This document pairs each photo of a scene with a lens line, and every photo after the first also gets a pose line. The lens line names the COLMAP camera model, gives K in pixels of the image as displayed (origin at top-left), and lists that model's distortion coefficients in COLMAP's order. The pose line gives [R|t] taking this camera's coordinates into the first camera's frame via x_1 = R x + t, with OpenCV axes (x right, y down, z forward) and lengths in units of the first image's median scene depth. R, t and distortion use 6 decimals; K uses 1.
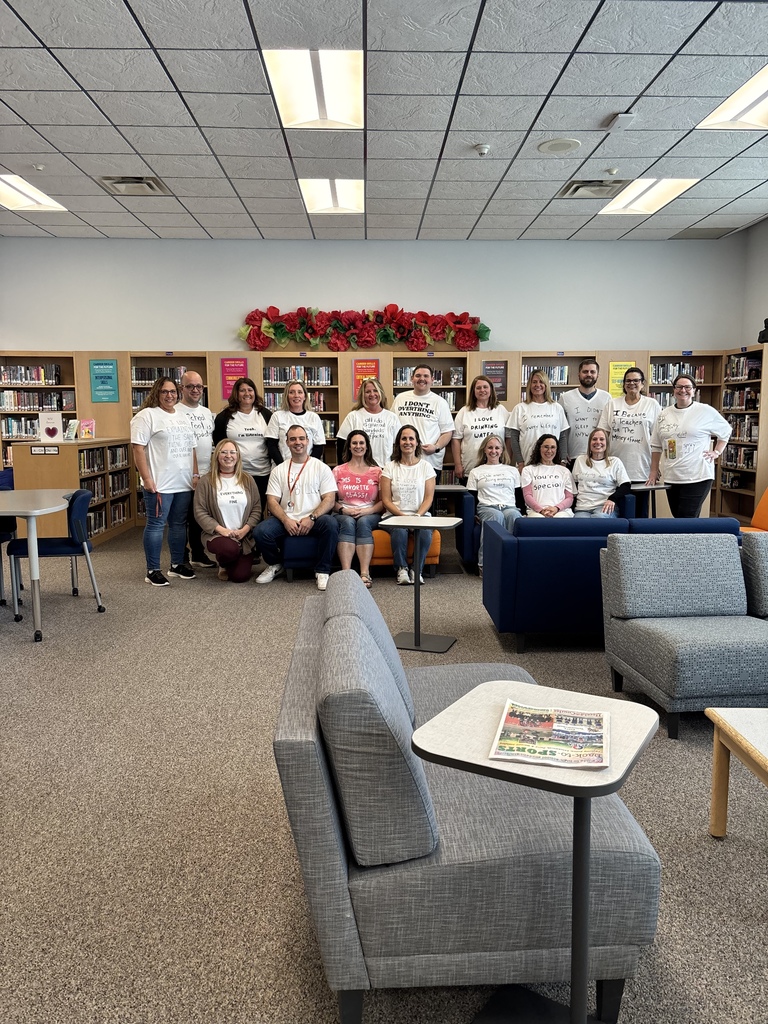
lens RADIAL K [[768.9, 0, 389.3], [0, 768.9, 518.7], [0, 0, 1]] dist [0.007930, -0.026724]
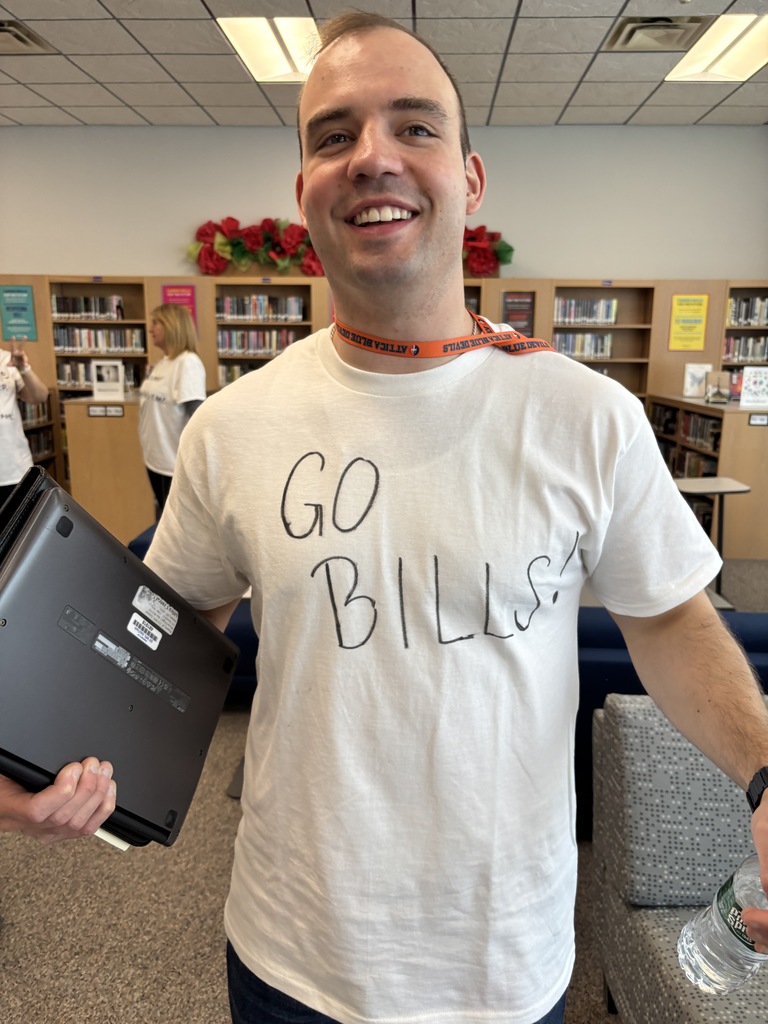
lens RADIAL K [[768.9, 0, 391.8], [0, 768.9, 519.0], [0, 0, 1]] dist [0.007930, -0.026724]
pose [[0.996856, 0.030363, -0.073188, 0.076272], [-0.023810, 0.995764, 0.088808, -0.047007], [0.075575, -0.086786, 0.993356, 0.222172]]
